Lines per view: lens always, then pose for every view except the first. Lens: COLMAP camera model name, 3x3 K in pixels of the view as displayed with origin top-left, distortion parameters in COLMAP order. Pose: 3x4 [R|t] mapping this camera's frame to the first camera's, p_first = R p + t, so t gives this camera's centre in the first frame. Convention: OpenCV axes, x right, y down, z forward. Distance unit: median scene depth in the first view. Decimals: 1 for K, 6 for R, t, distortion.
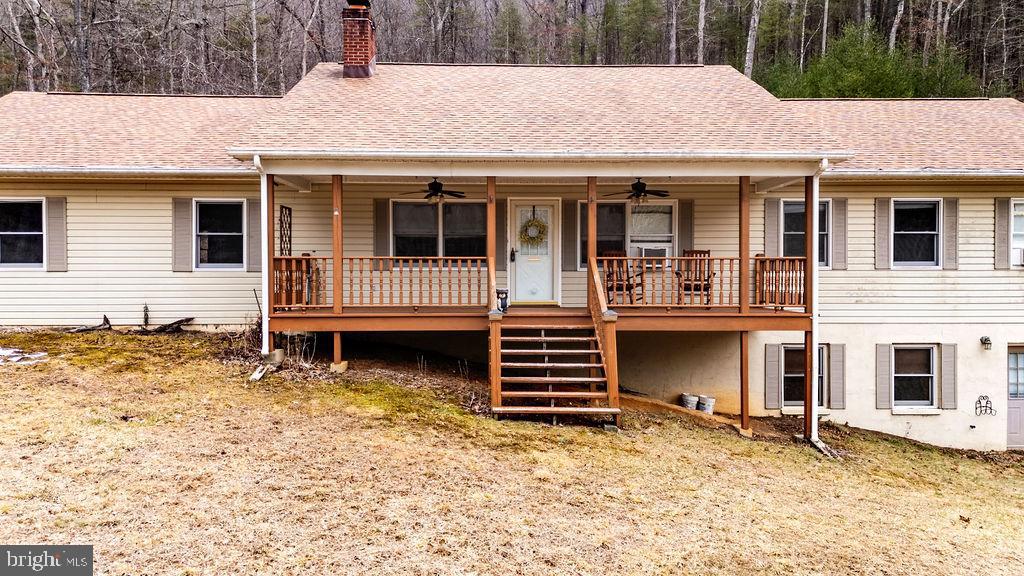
lens RADIAL K [[708.1, 0, 540.7], [0, 708.1, 291.3], [0, 0, 1]] dist [0.023857, -0.003871]
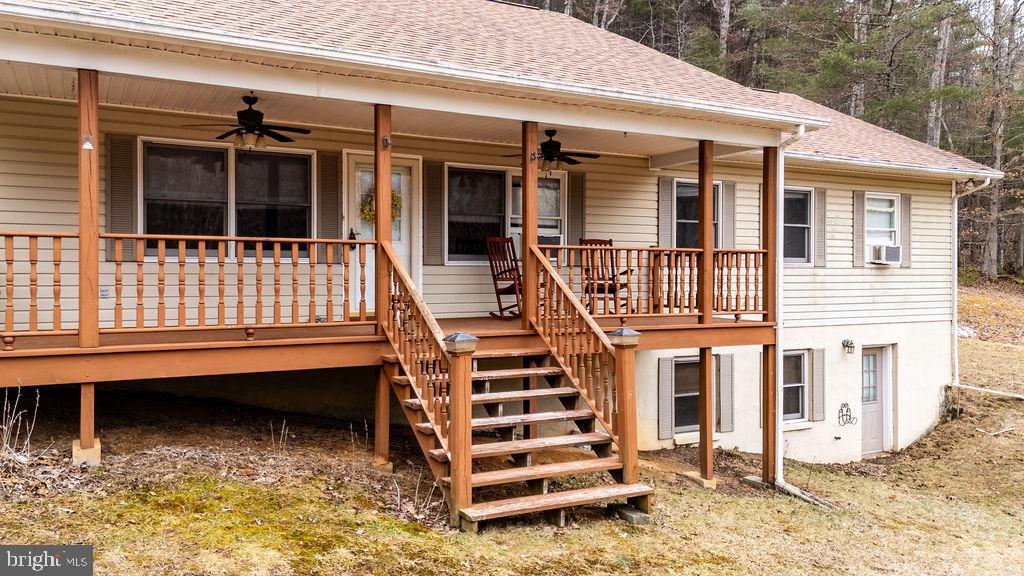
lens RADIAL K [[748.0, 0, 512.0], [0, 748.0, 288.0], [0, 0, 1]] dist [0.037136, -0.003817]
pose [[0.902104, -0.005301, 0.431487, -0.204728], [0.004939, 0.999986, 0.001959, -0.008134], [-0.431491, 0.000364, 0.902117, 0.321422]]
